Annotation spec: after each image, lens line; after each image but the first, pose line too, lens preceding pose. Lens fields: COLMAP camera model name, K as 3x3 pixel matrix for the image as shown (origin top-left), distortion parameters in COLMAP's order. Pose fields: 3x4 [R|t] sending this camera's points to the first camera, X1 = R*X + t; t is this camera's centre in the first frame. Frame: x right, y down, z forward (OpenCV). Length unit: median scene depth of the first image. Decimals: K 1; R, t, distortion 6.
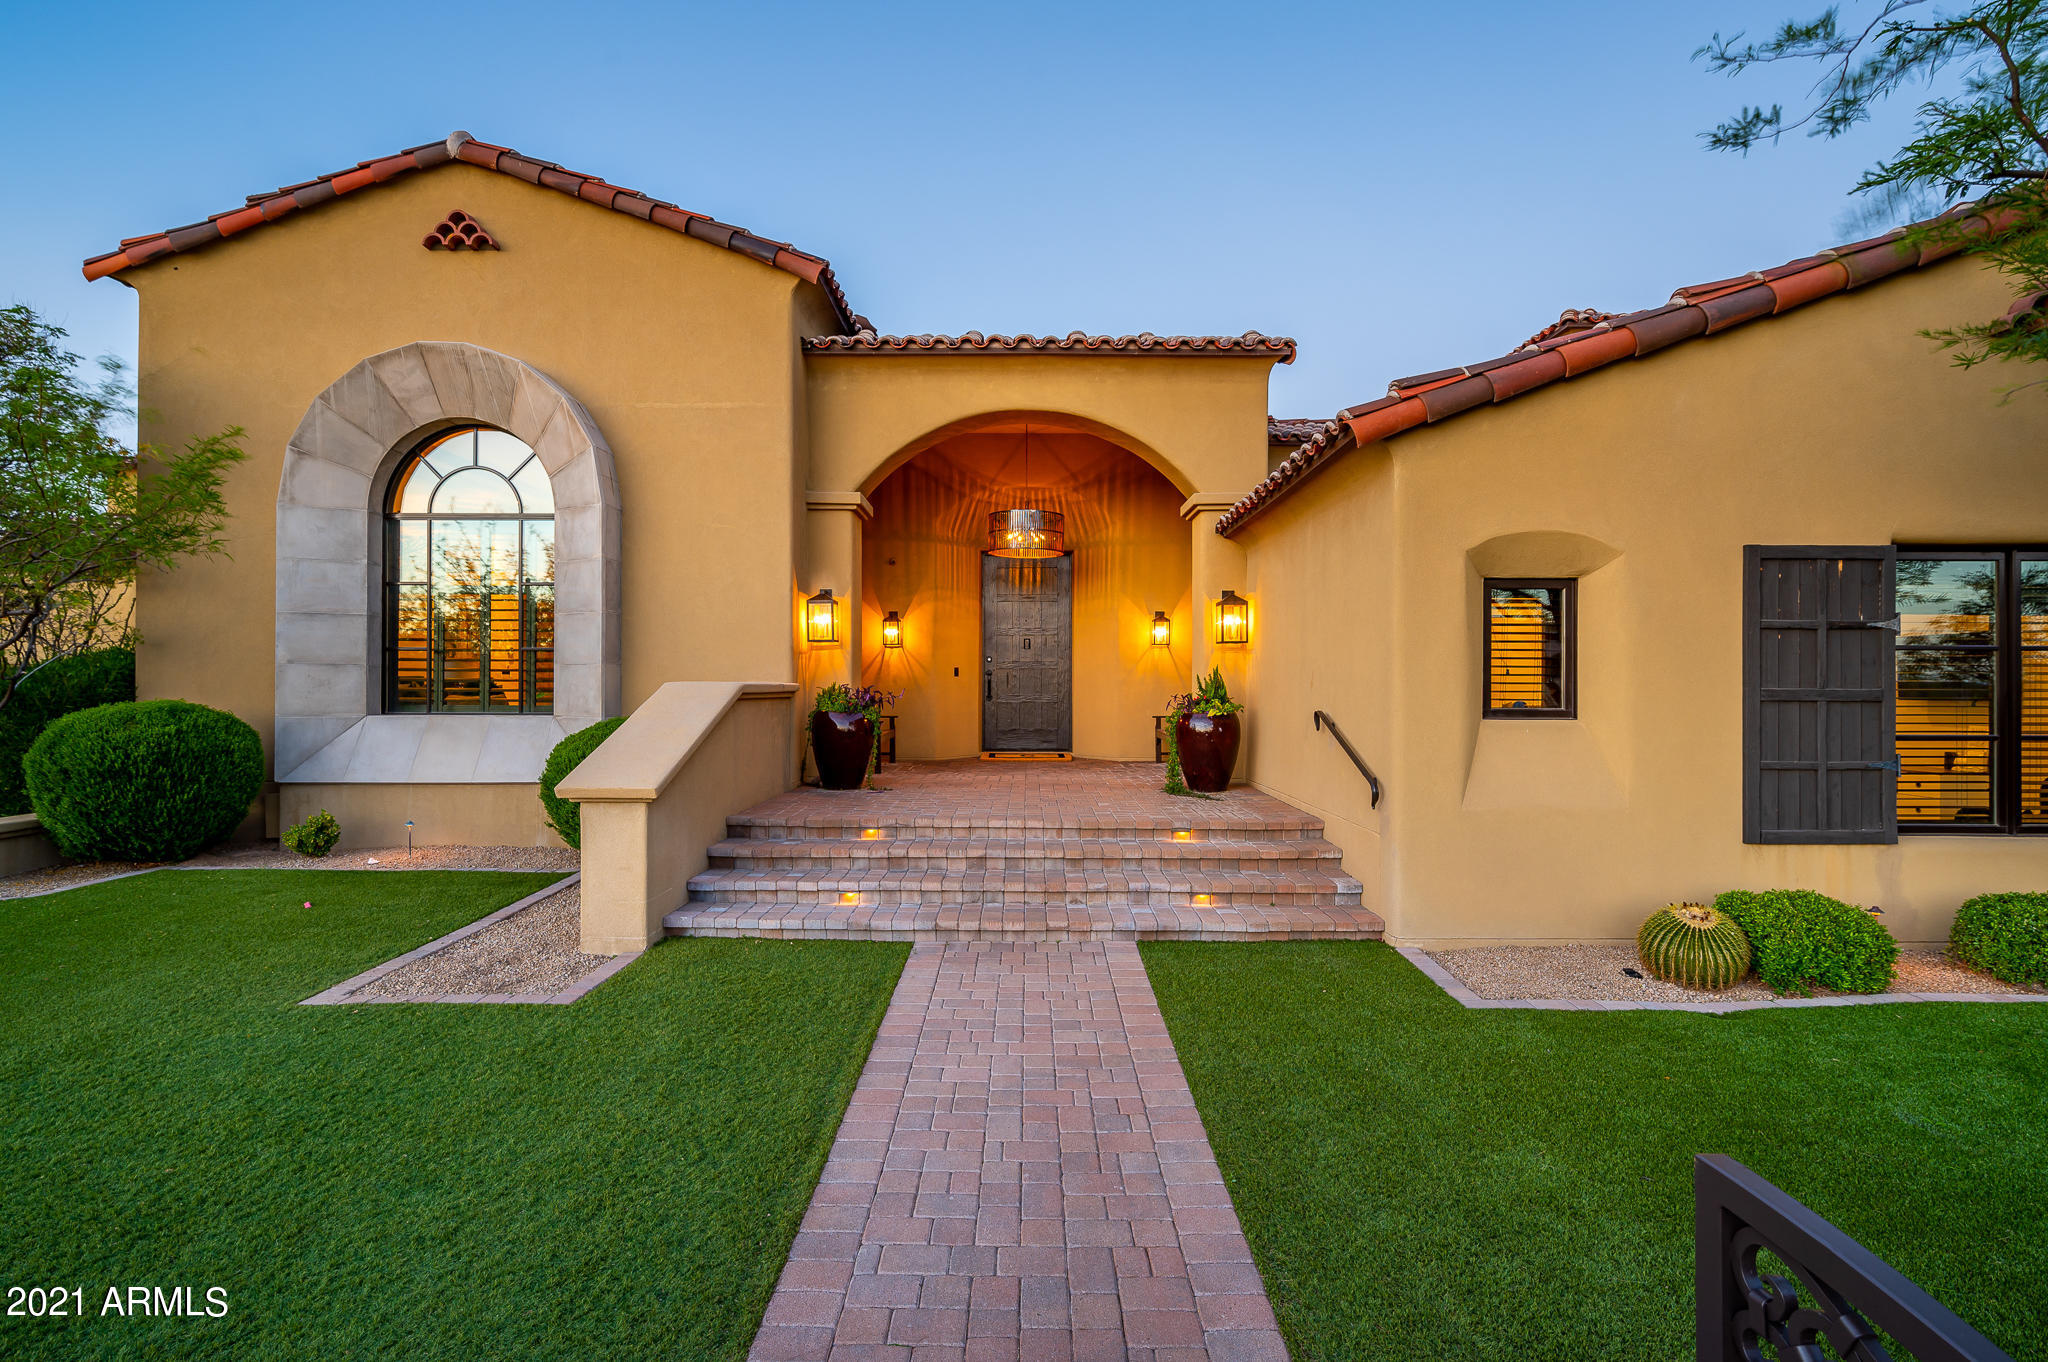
lens RADIAL K [[939.3, 0, 1020.5], [0, 939.3, 680.2], [0, 0, 1]] dist [0.002846, 0.000400]
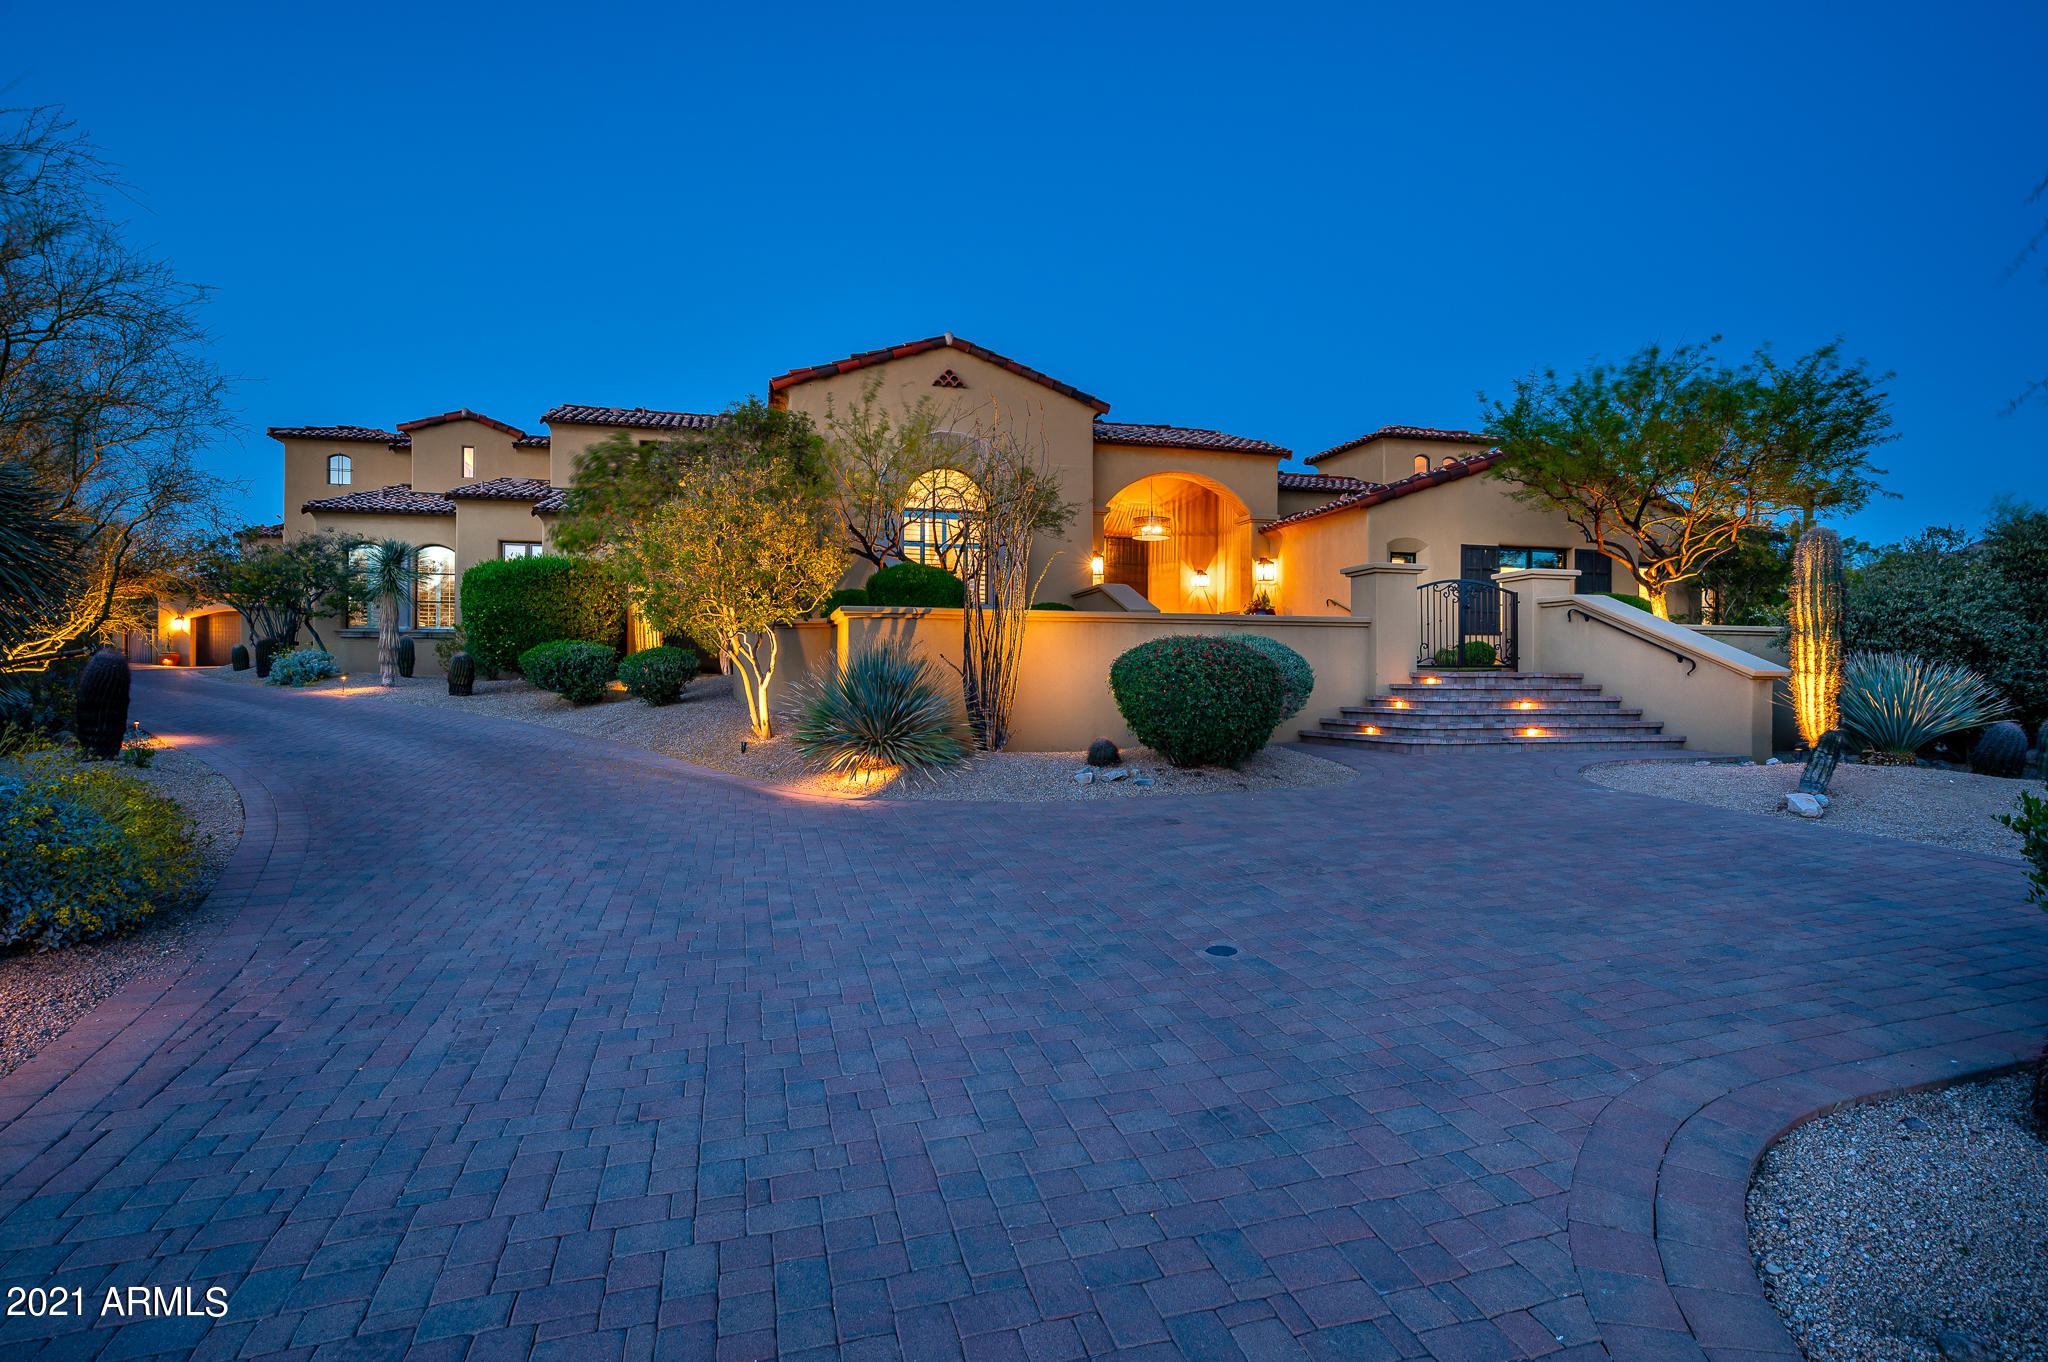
lens RADIAL K [[1030.7, 0, 1018.4], [0, 1030.7, 682.3], [0, 0, 1]] dist [-0.000991, 0.000528]
pose [[0.964258, -0.000022, 0.264966, -1.618867], [-0.000857, 0.999994, 0.003205, 0.316499], [-0.264965, -0.003317, 0.964252, -1.990745]]
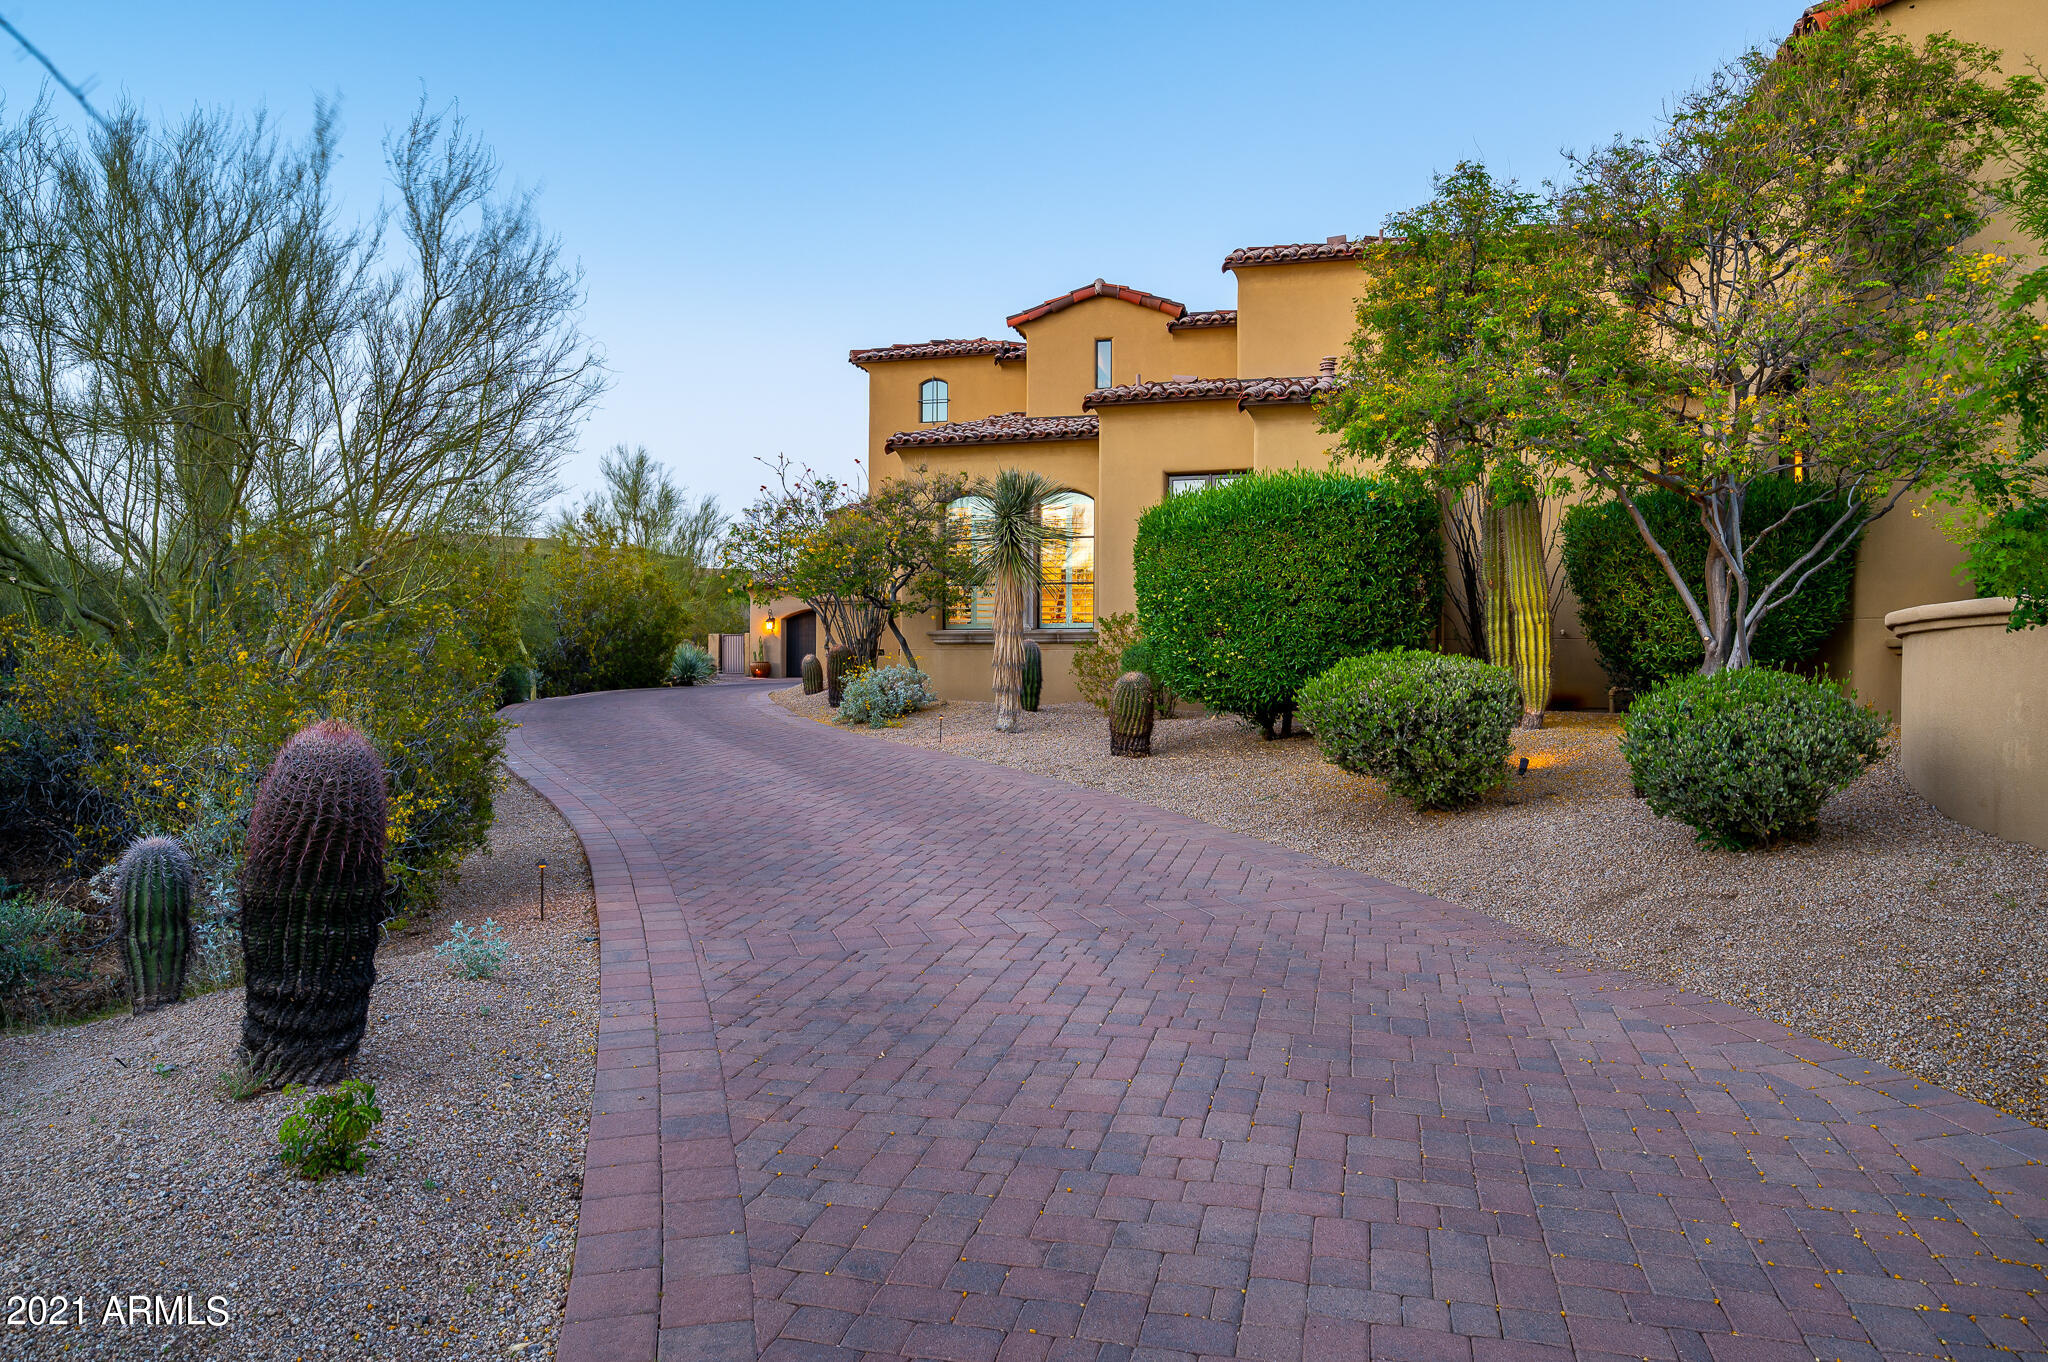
lens RADIAL K [[1322.6, 0, 1025.5], [0, 1322.6, 680.4], [0, 0, 1]] dist [-0.000637, -0.000041]
pose [[0.970517, 0.000337, -0.241031, -2.117490], [-0.000429, 1.000000, -0.000329, 0.244831], [0.241031, 0.000423, 0.970517, -0.479942]]
